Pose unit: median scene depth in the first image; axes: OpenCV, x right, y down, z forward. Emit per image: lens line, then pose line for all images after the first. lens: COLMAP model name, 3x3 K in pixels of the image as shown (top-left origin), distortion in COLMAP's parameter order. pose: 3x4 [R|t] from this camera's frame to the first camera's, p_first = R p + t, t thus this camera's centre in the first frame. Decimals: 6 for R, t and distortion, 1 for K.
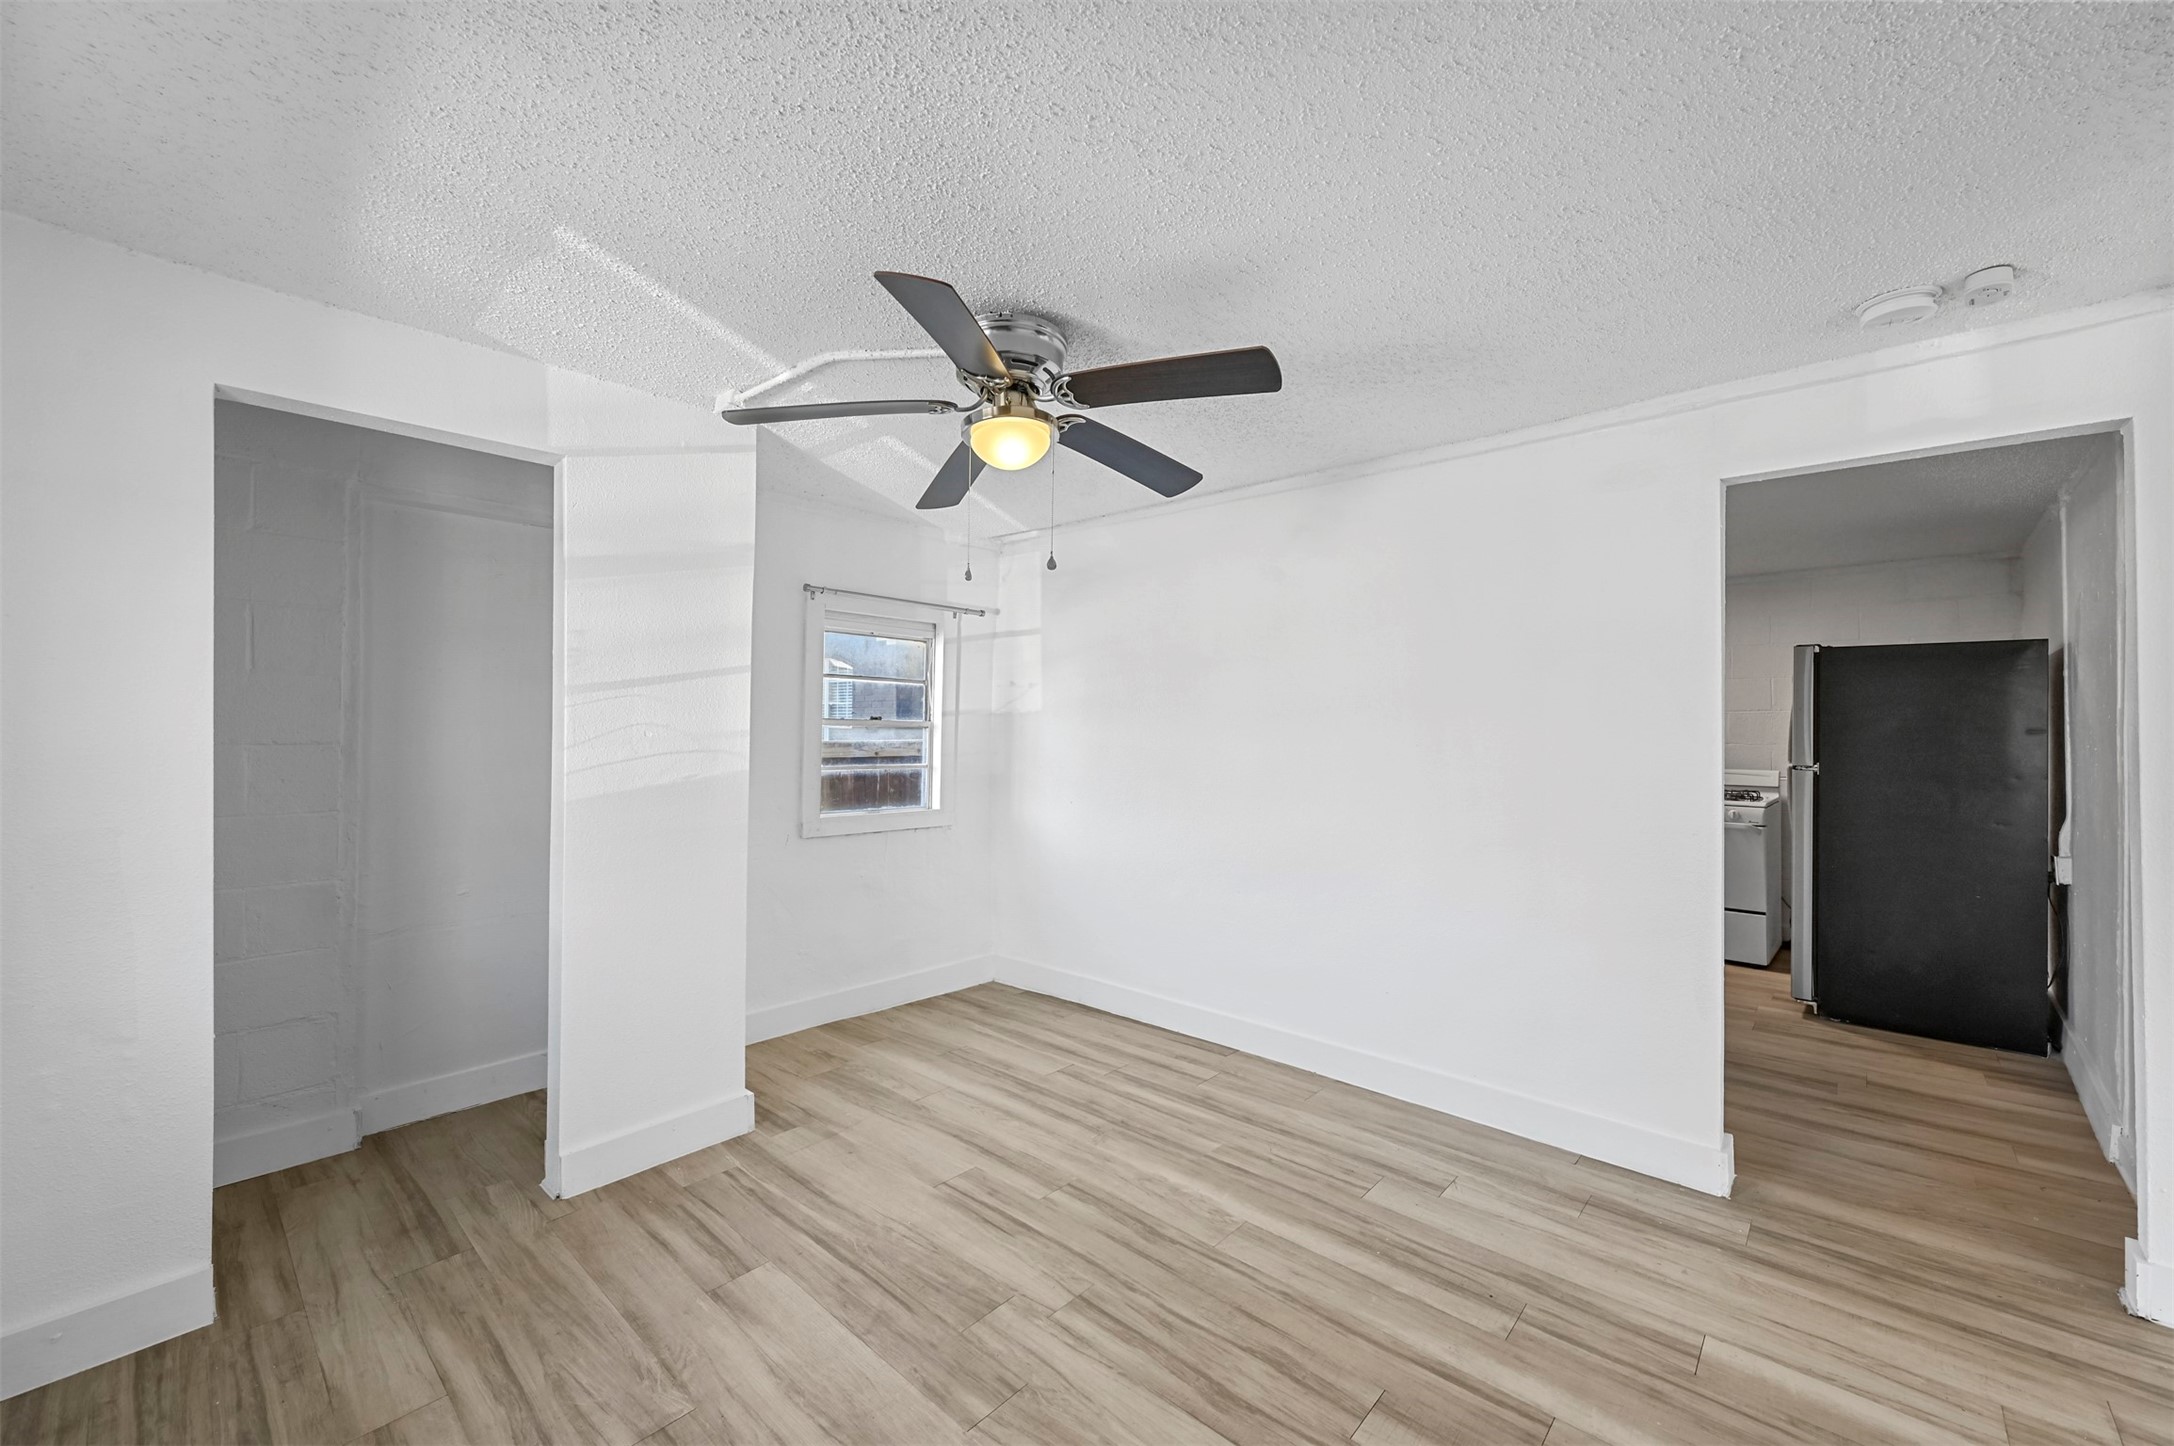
lens RADIAL K [[860.2, 0, 1089.9], [0, 860.2, 717.0], [0, 0, 1]] dist [-0.001482, 0.001040]
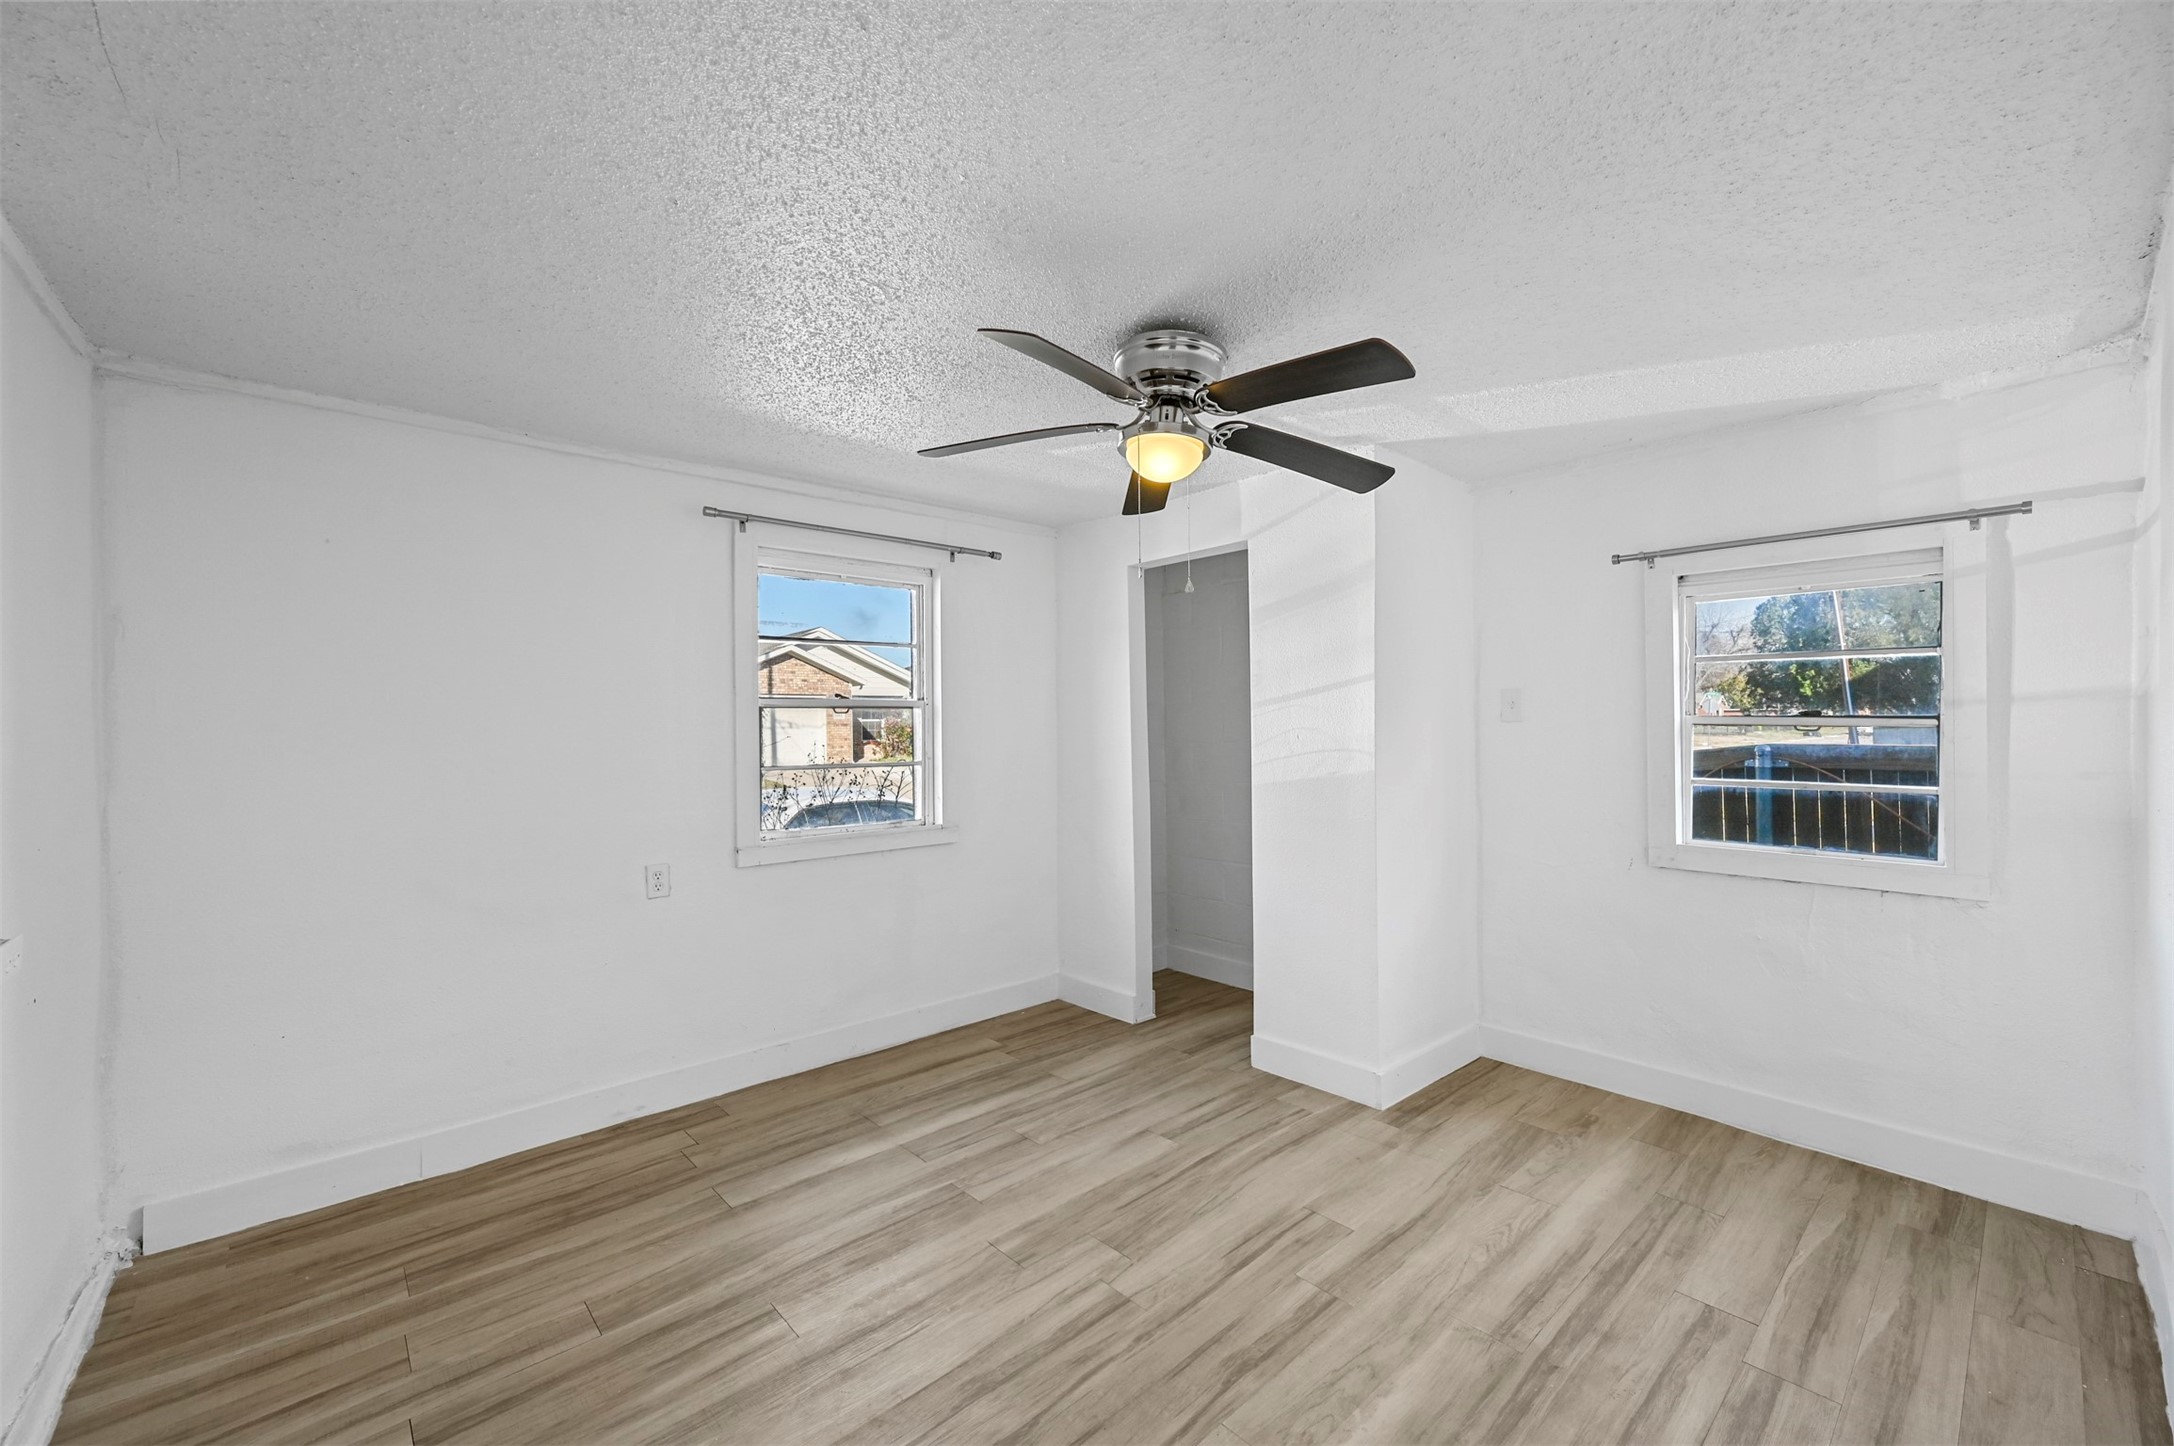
lens RADIAL K [[860.2, 0, 1092.9], [0, 860.2, 734.5], [0, 0, 1]] dist [-0.001482, 0.001040]
pose [[-0.093844, 0.000568, -0.995587, 0.824668], [0.021017, 0.999778, -0.001411, 0.012090], [0.995365, -0.021057, -0.093835, 0.888140]]
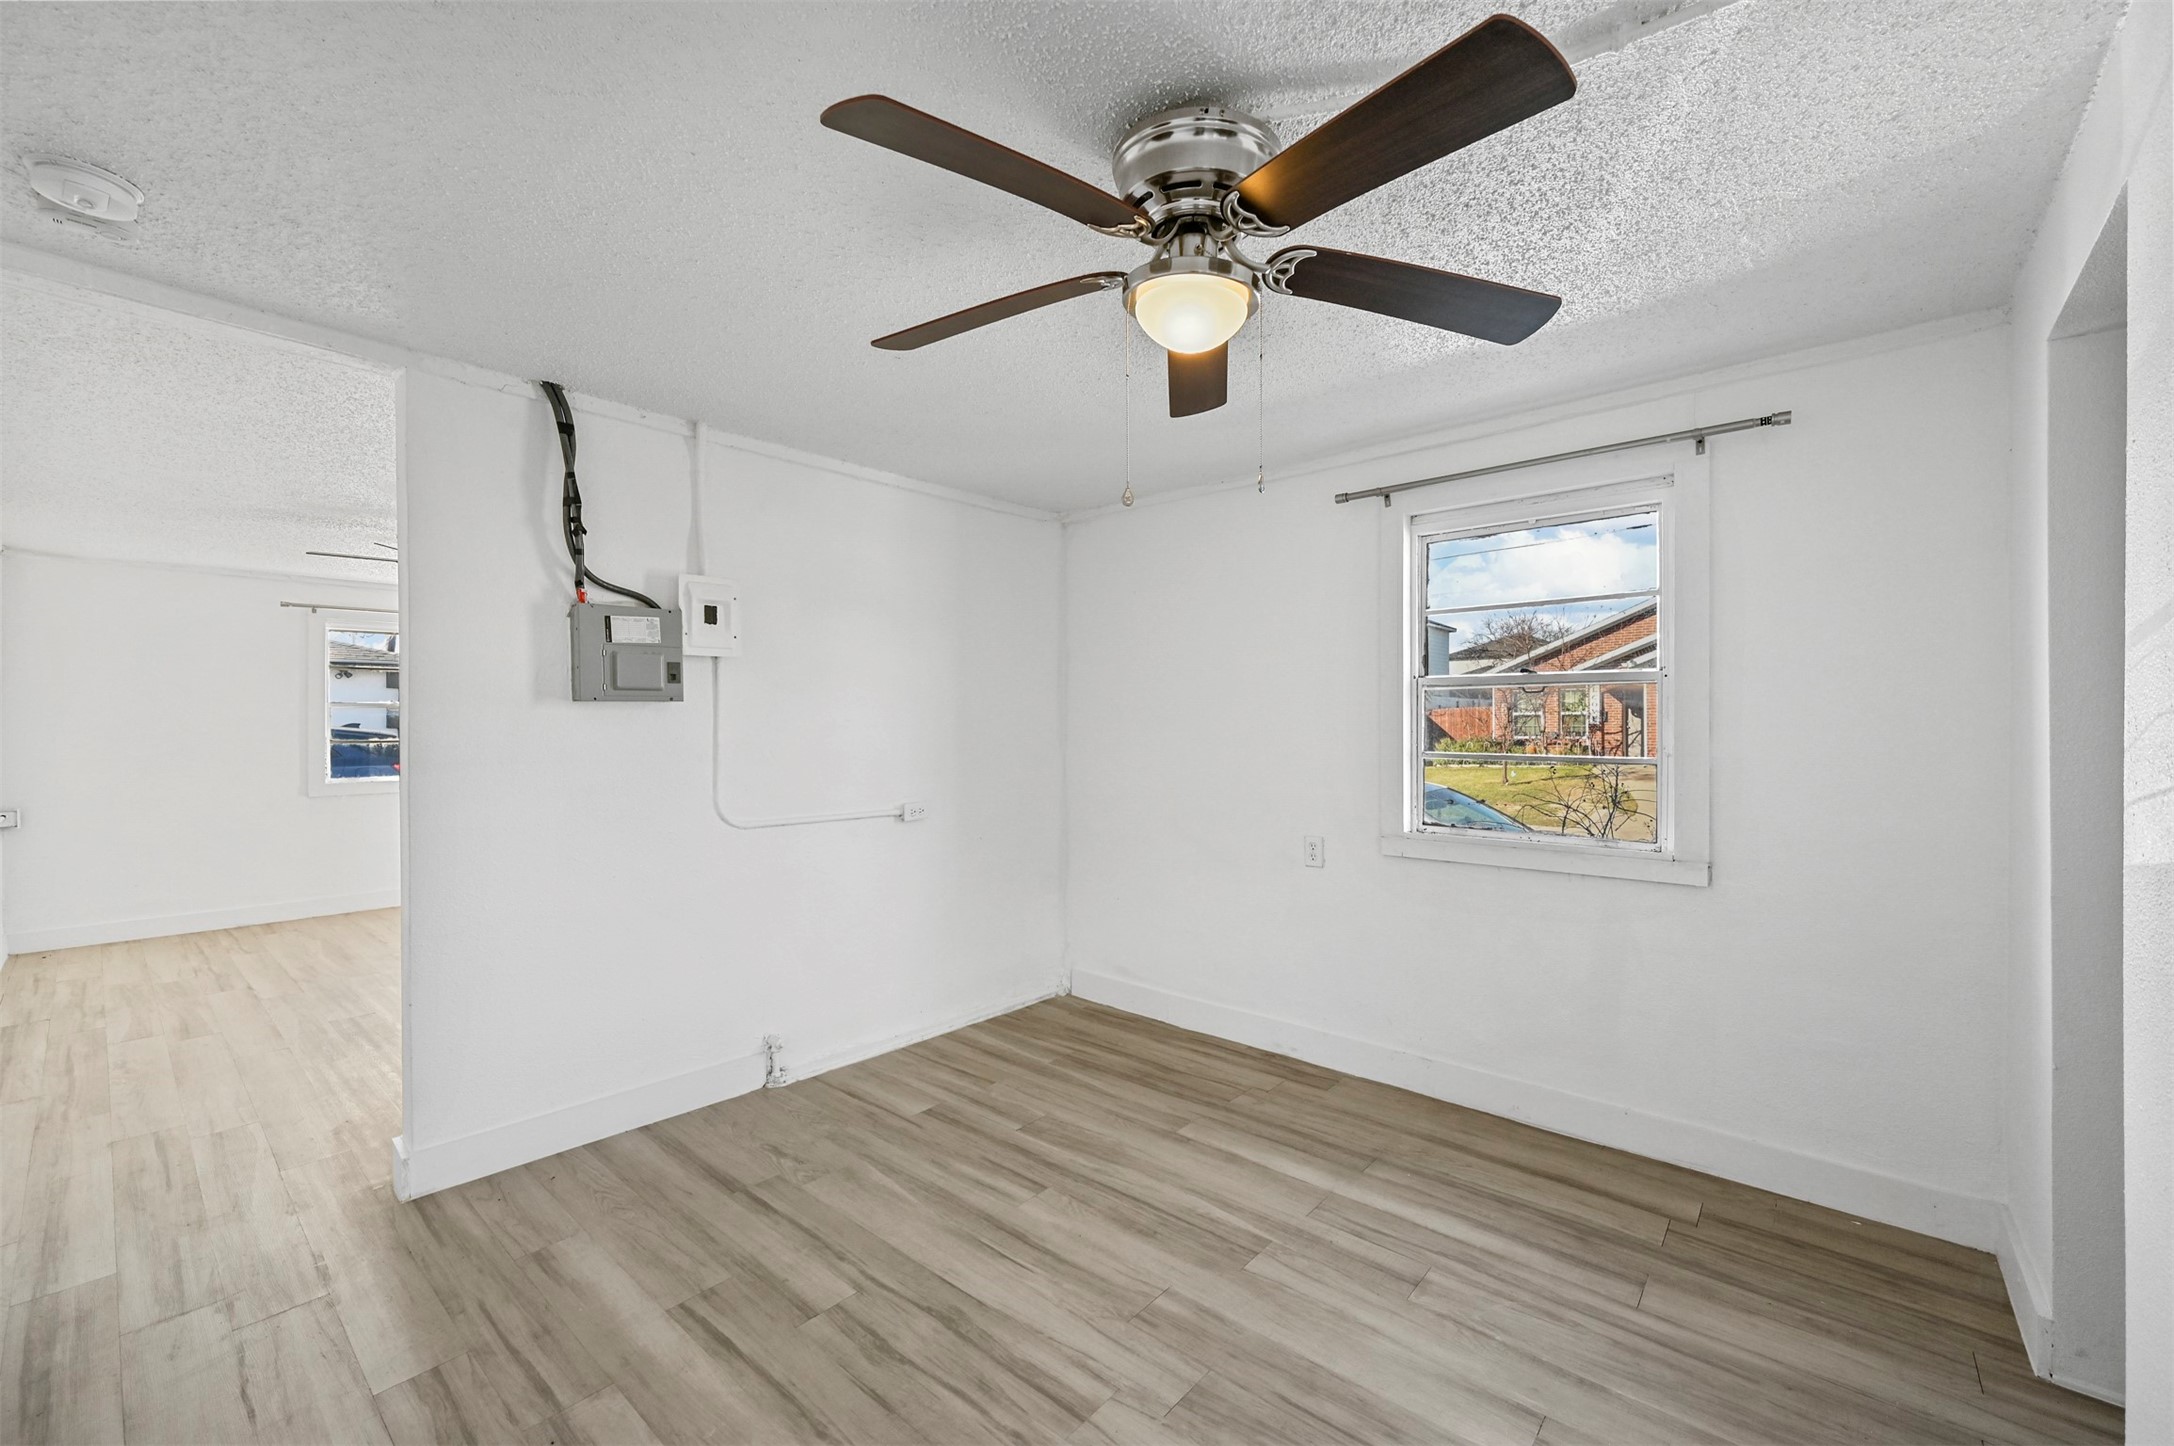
lens RADIAL K [[860.2, 0, 1092.7], [0, 860.2, 726.7], [0, 0, 1]] dist [-0.001482, 0.001040]
pose [[-0.999557, -0.007063, -0.028919, 0.005915], [-0.006853, 0.999949, -0.007358, 0.025773], [0.028969, -0.007157, -0.999555, 1.506519]]
